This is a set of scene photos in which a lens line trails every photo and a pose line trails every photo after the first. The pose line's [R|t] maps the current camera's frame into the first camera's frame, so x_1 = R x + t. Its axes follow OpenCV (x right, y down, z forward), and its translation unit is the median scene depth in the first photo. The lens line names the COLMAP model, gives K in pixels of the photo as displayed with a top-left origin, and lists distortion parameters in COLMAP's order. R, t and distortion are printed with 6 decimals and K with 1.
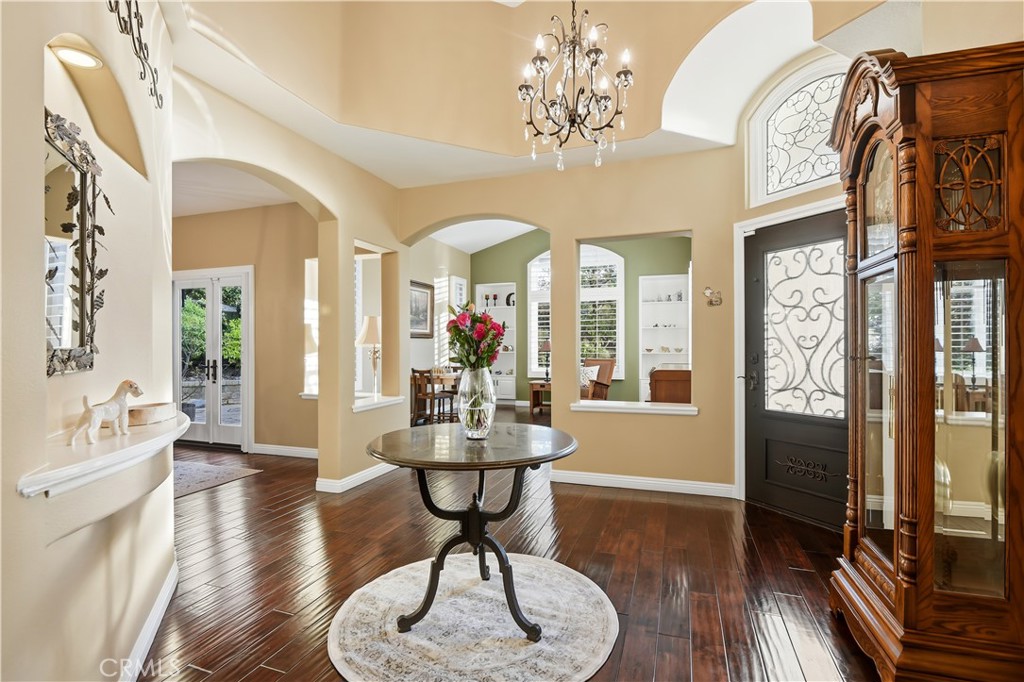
lens RADIAL K [[475.0, 0, 512.0], [0, 475.0, 341.0], [0, 0, 1]] dist [-0.014411, -0.000091]
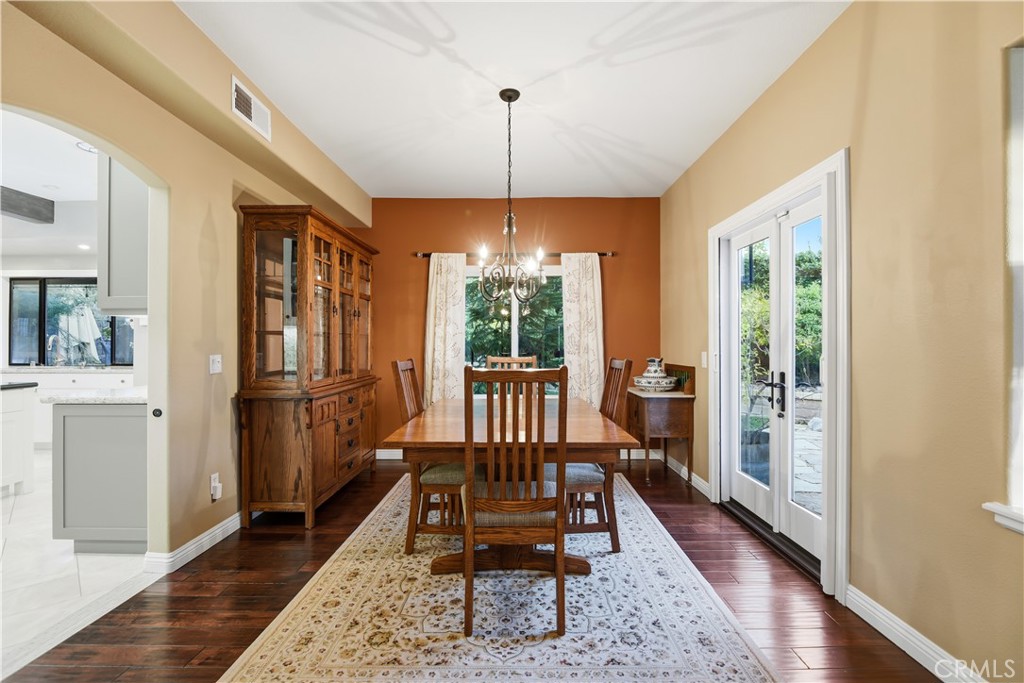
lens RADIAL K [[475.0, 0, 512.0], [0, 475.0, 341.5], [0, 0, 1]] dist [-0.014411, -0.000091]
pose [[0.318481, 0.003708, -0.947922, -0.254793], [0.003585, 0.999980, 0.005116, 0.003445], [0.947922, -0.005028, 0.318461, 0.599097]]
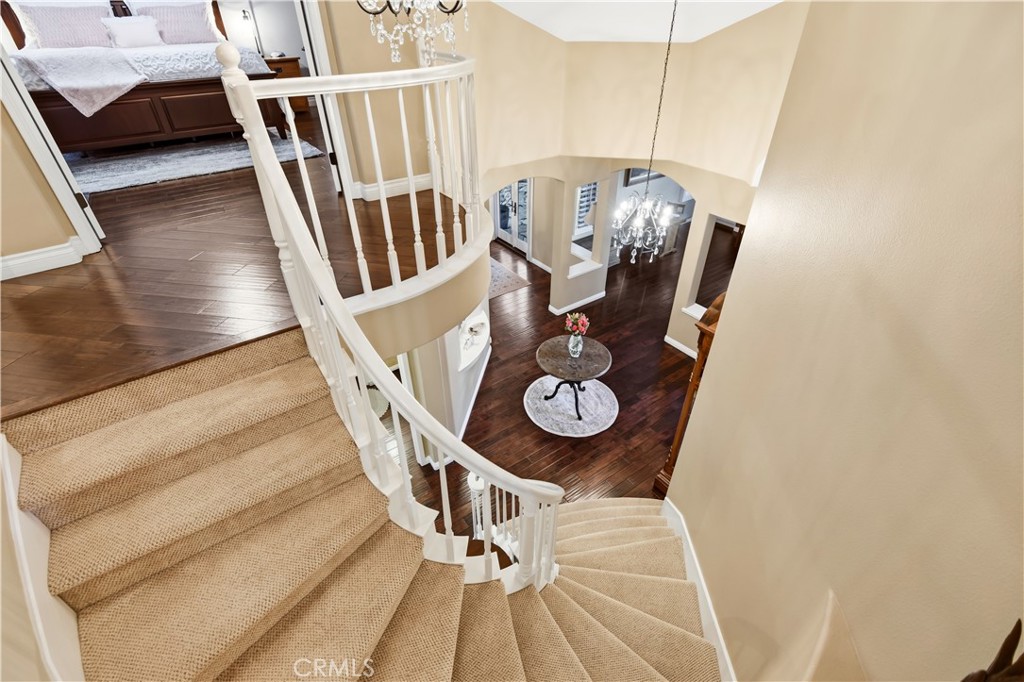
lens RADIAL K [[475.0, 0, 512.0], [0, 475.0, 341.0], [0, 0, 1]] dist [-0.014411, -0.000091]
pose [[0.808871, 0.338988, -0.480433, 0.377359], [0.012218, 0.807215, 0.590131, -0.606659], [0.587860, -0.483210, 0.648791, -0.384216]]
